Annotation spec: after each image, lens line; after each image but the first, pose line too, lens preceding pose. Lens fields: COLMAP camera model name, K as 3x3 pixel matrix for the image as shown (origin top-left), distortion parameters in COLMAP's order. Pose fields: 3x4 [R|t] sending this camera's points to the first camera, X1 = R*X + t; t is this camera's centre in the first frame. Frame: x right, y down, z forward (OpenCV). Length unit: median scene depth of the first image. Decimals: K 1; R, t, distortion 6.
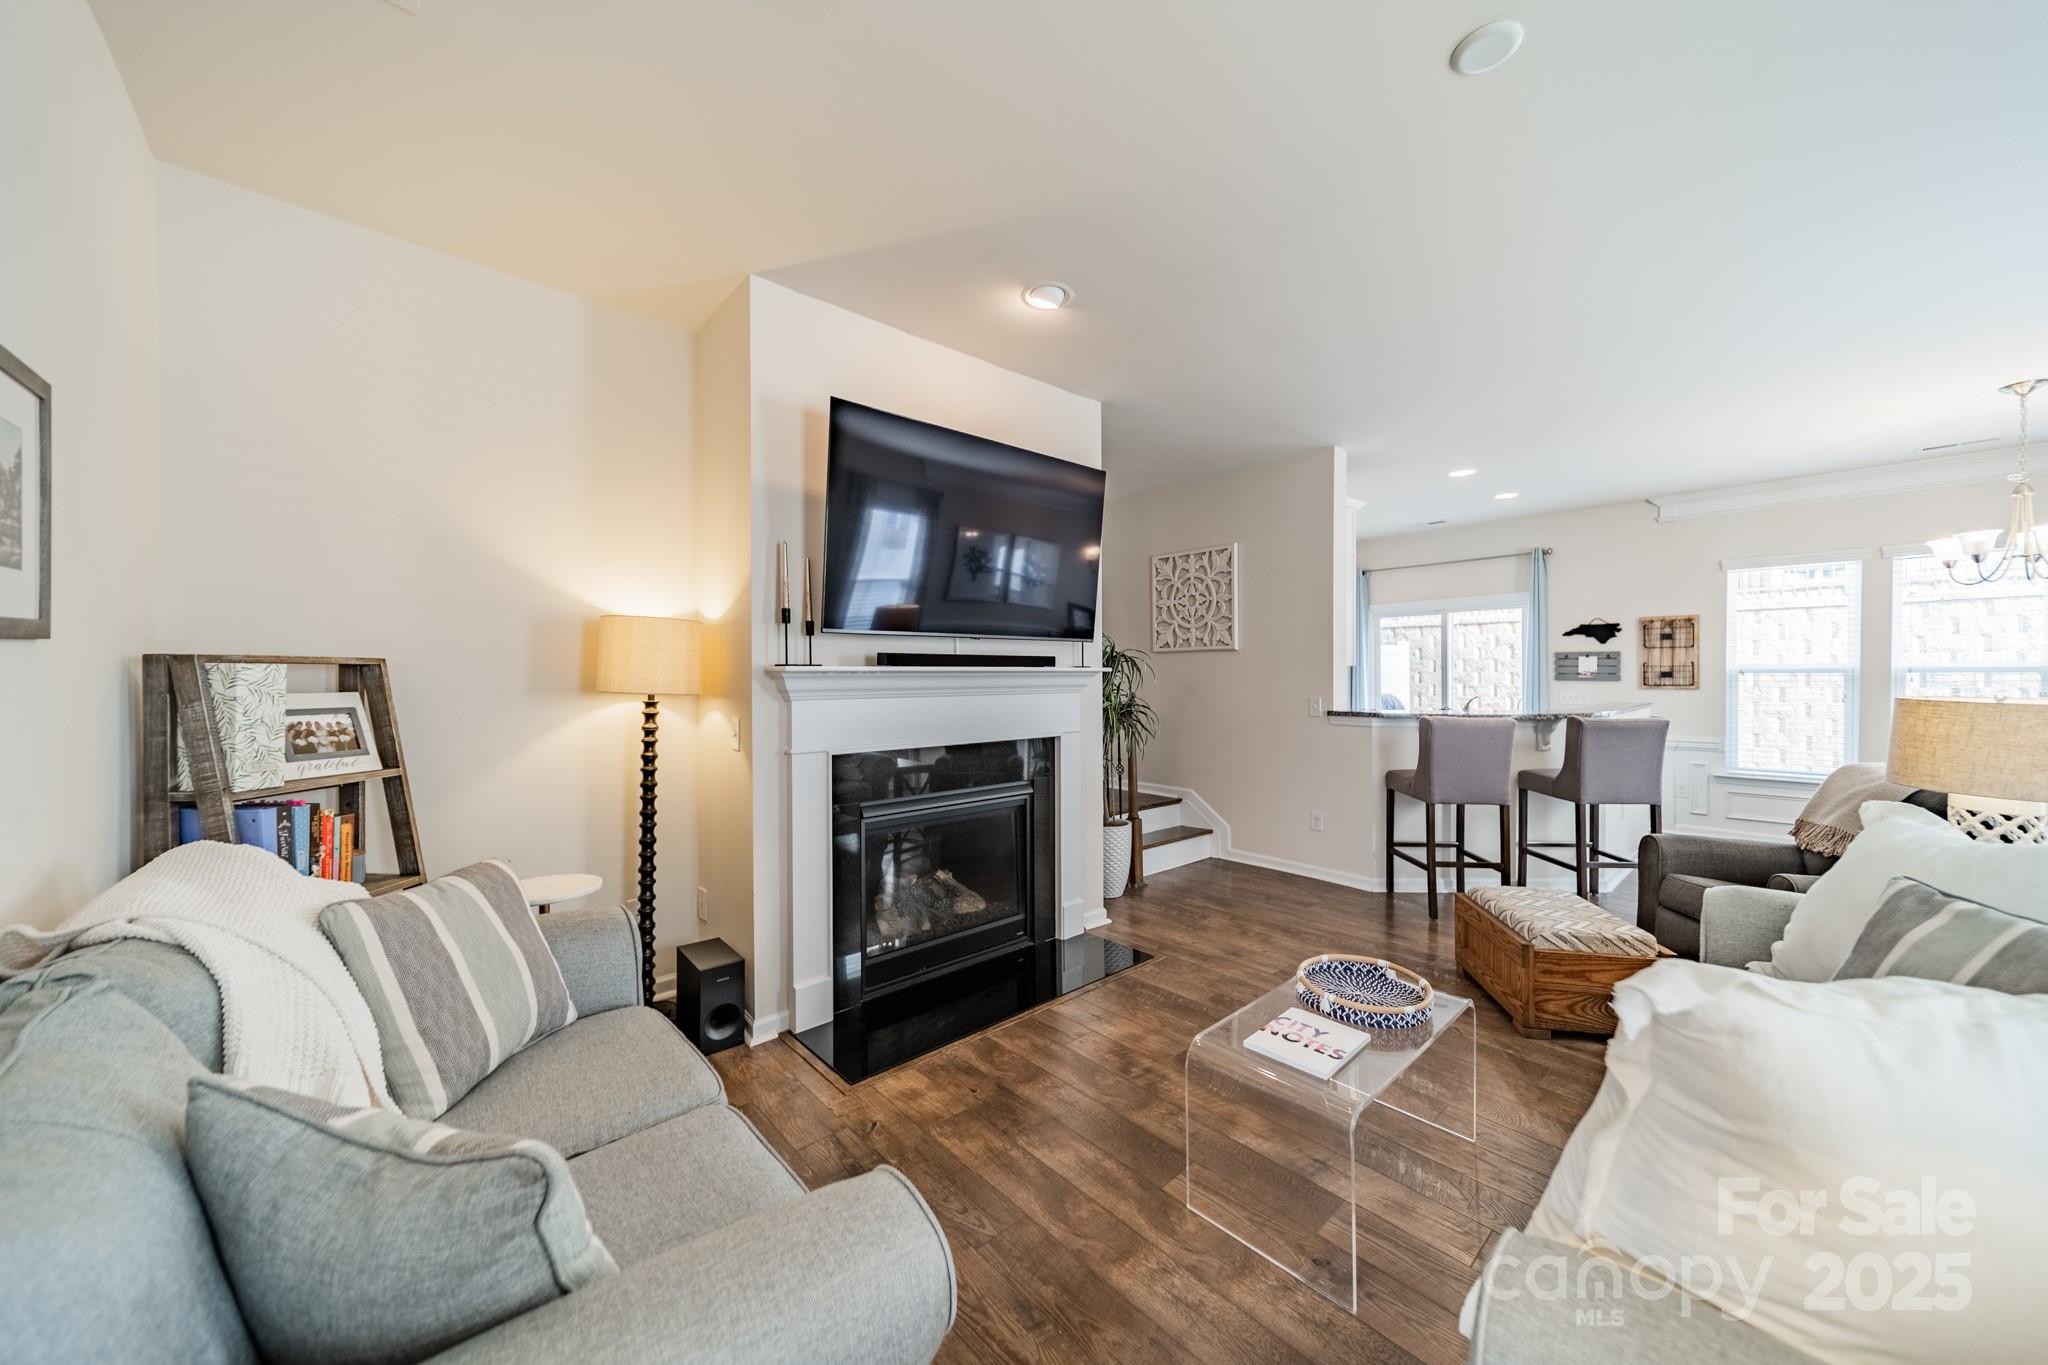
lens RADIAL K [[729.9, 0, 1031.9], [0, 729.9, 680.9], [0, 0, 1]] dist [0.008877, 0.000372]
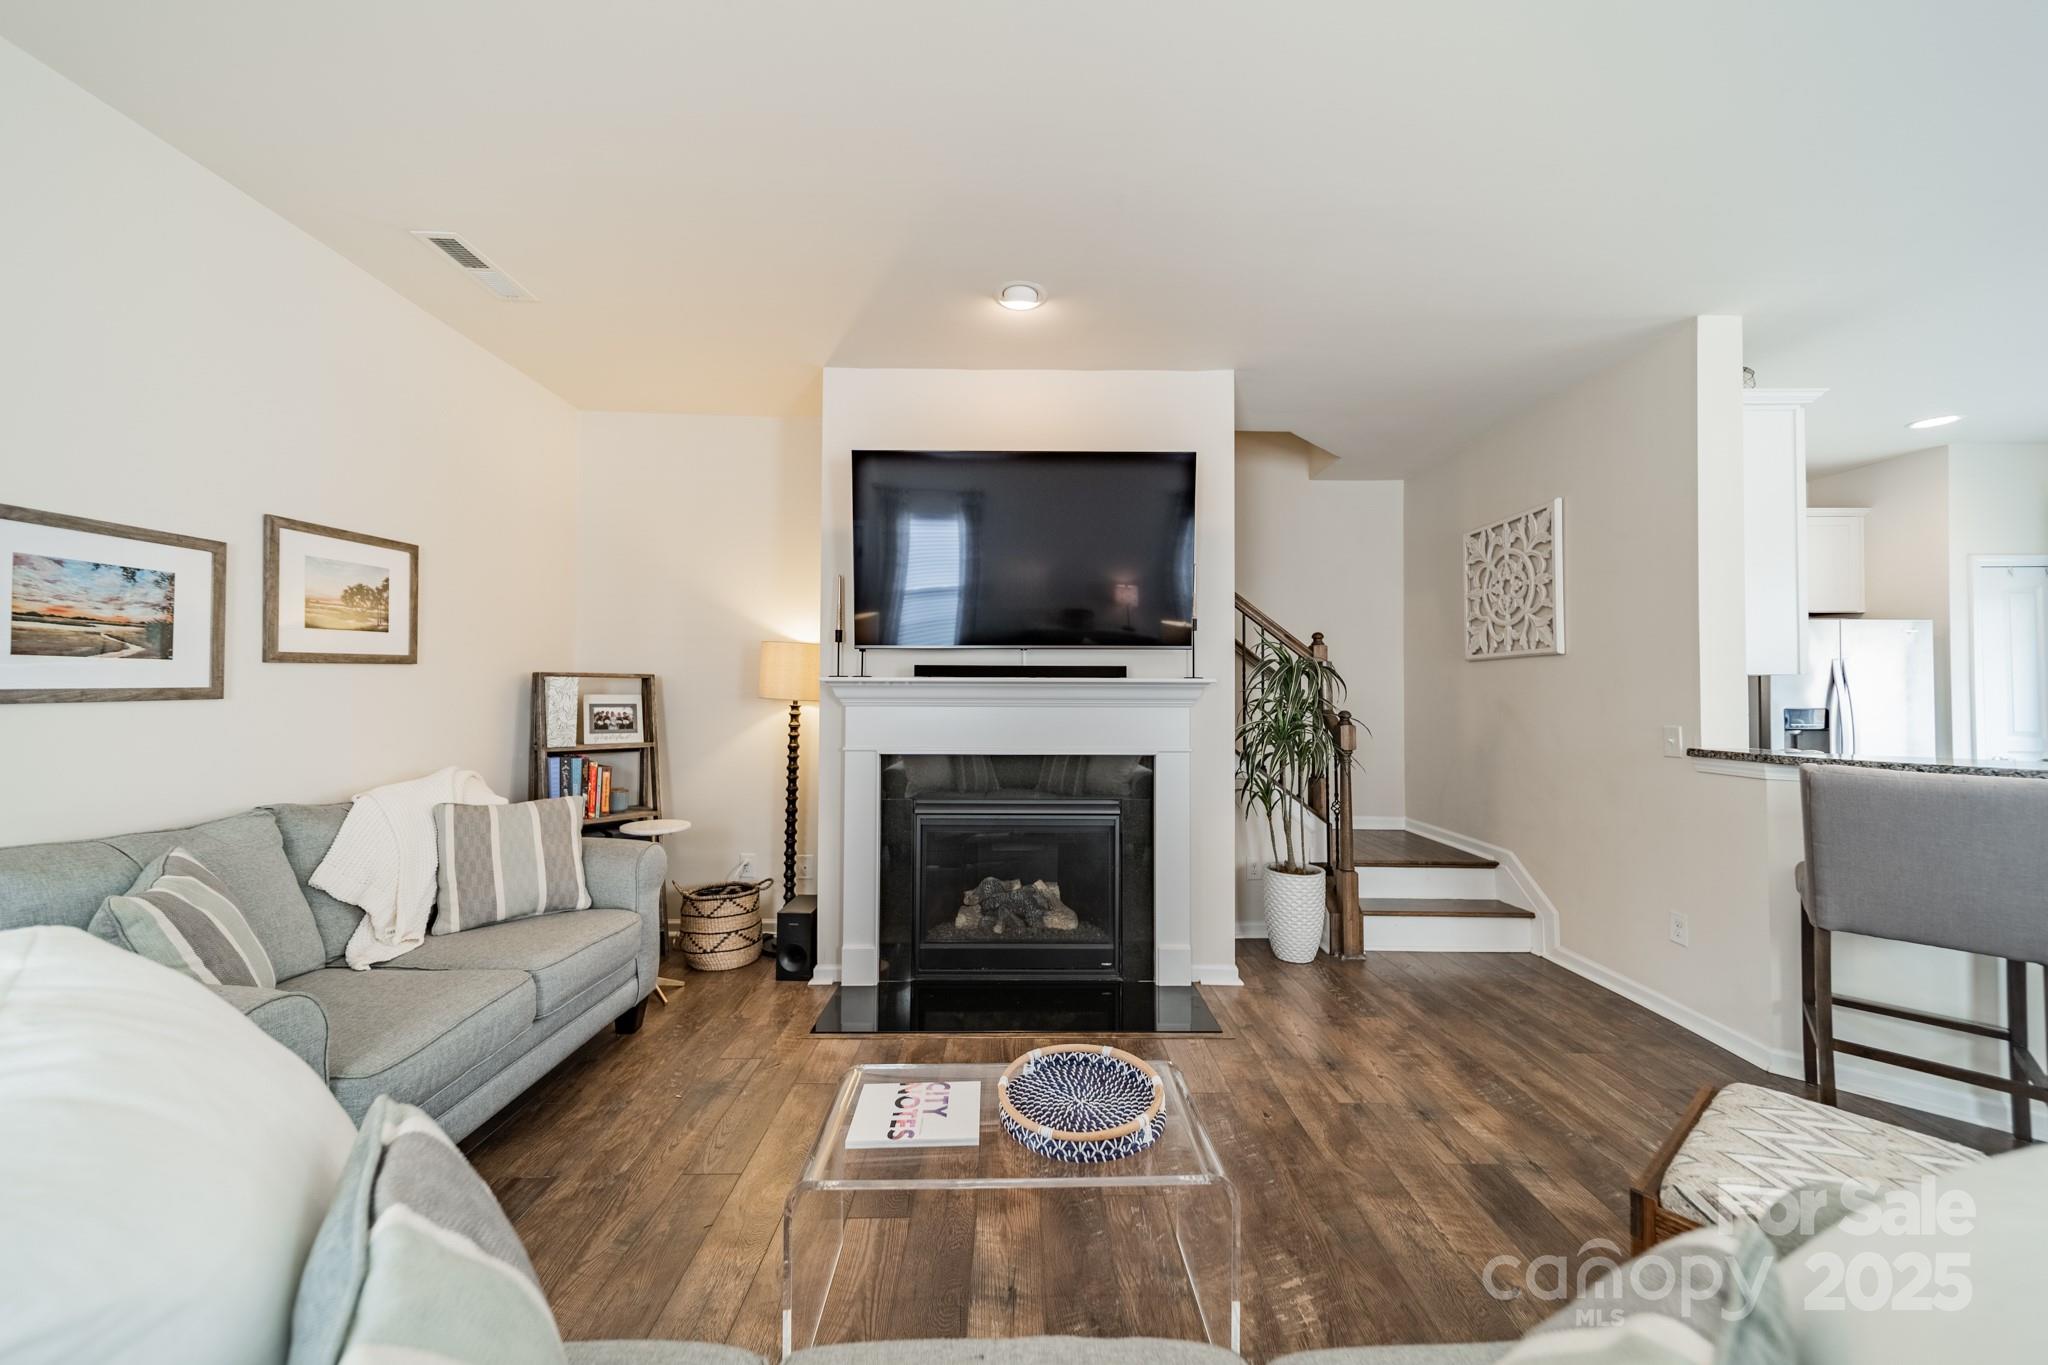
lens RADIAL K [[729.9, 0, 1031.9], [0, 729.9, 680.9], [0, 0, 1]] dist [0.008877, 0.000372]
pose [[0.745628, -0.006006, -0.666336, 0.553428], [-0.012463, 0.999659, -0.022956, 0.007337], [0.666246, 0.025421, 0.745298, 0.240021]]
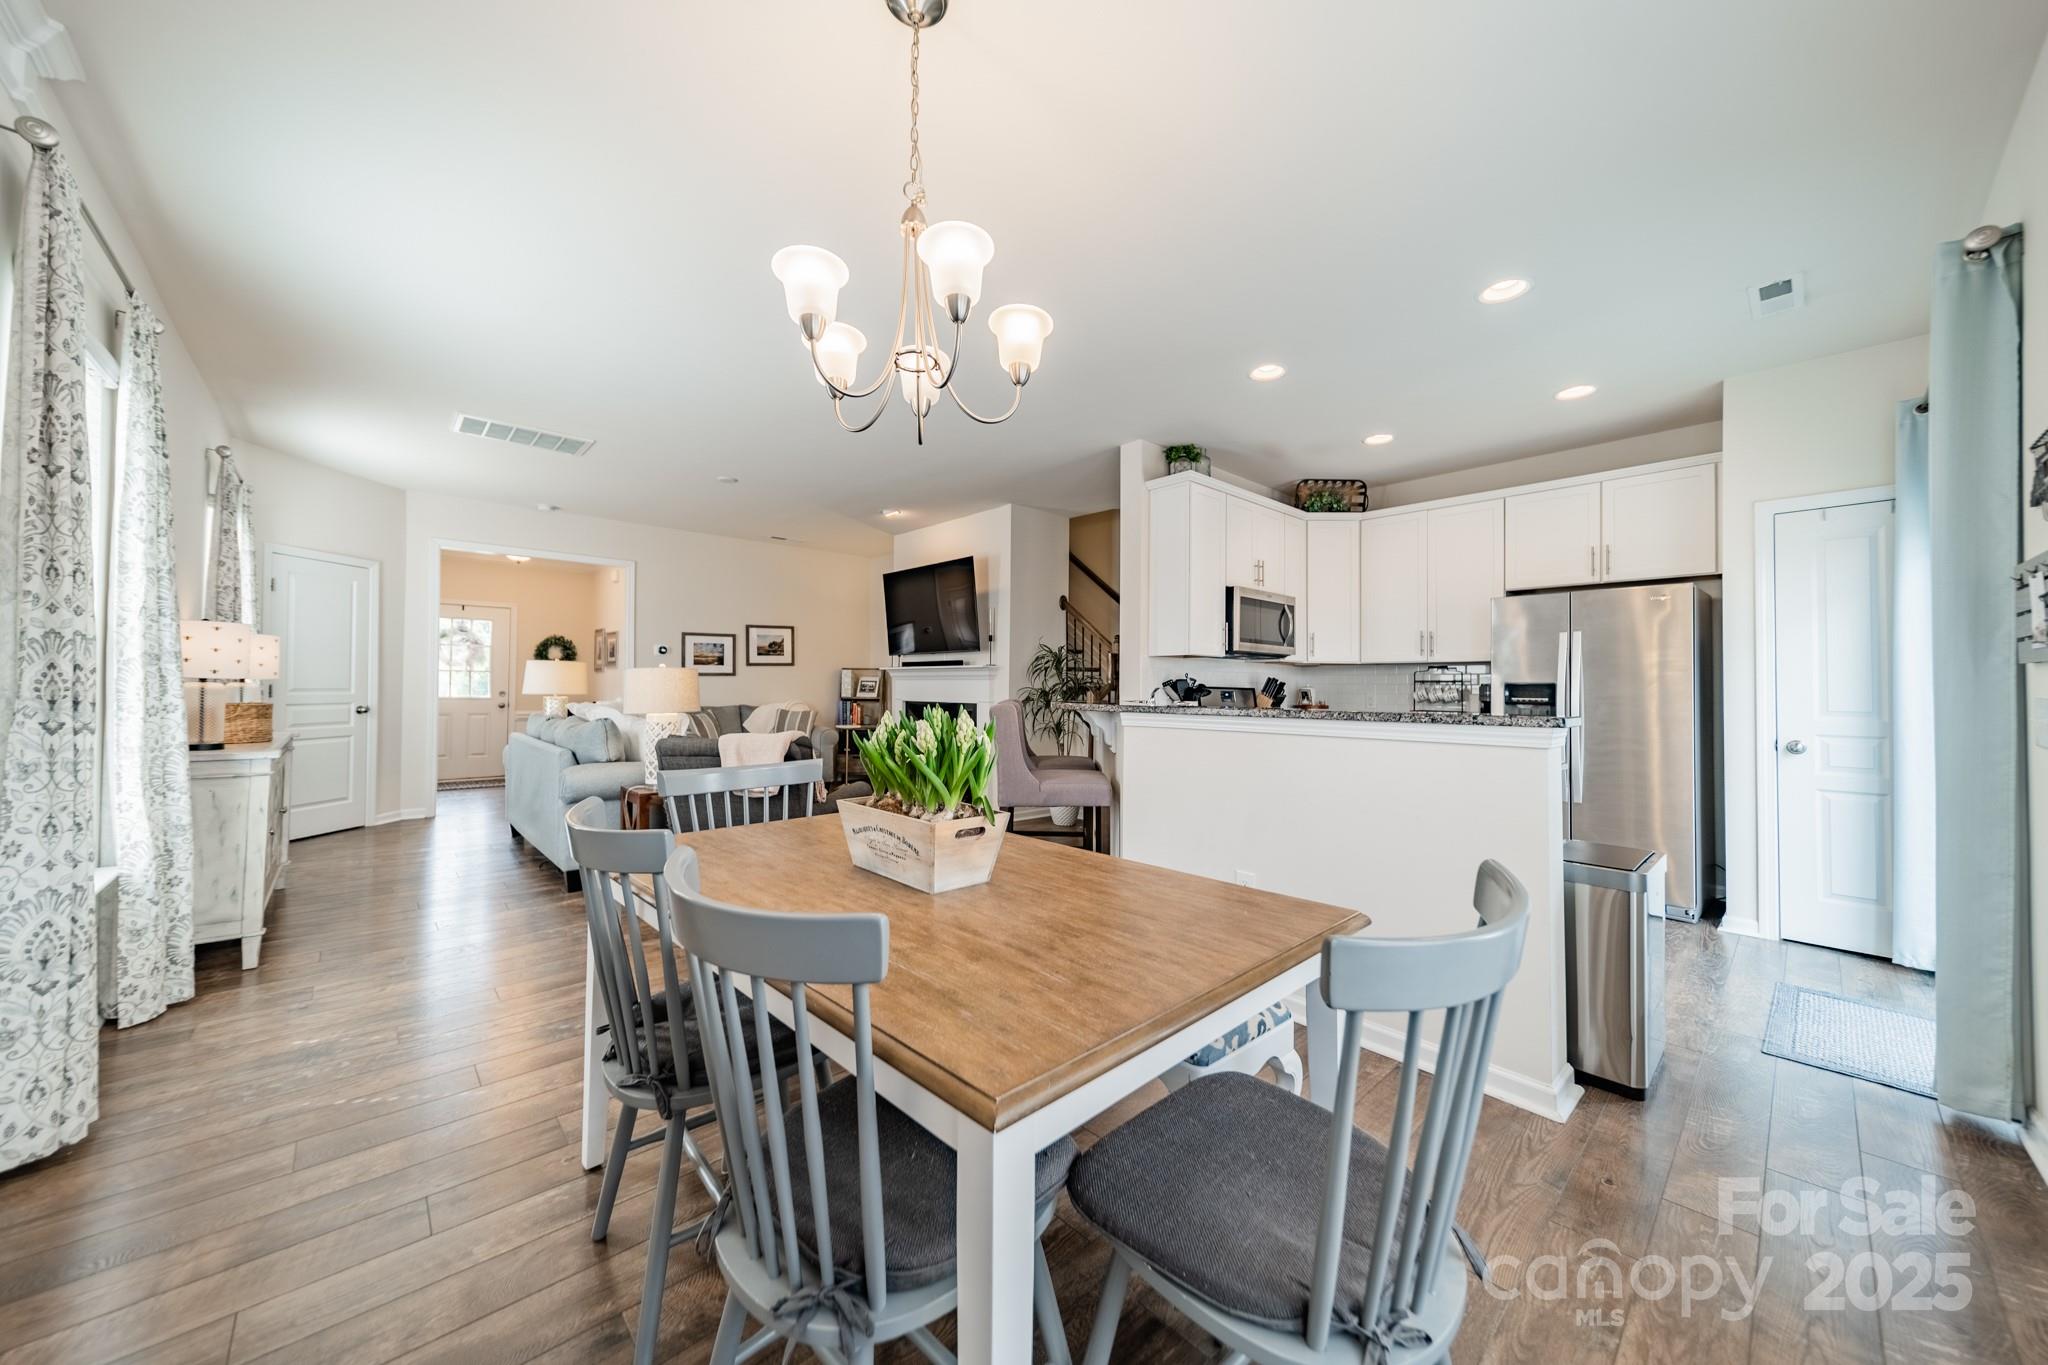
lens RADIAL K [[710.6, 0, 1025.6], [0, 710.6, 675.1], [0, 0, 1]] dist [0.006973, -0.000002]
pose [[0.015697, -0.015215, -0.999761, 1.909589], [-0.019087, 0.999697, -0.015514, 0.031933], [0.999695, 0.019326, 0.015402, 1.144068]]
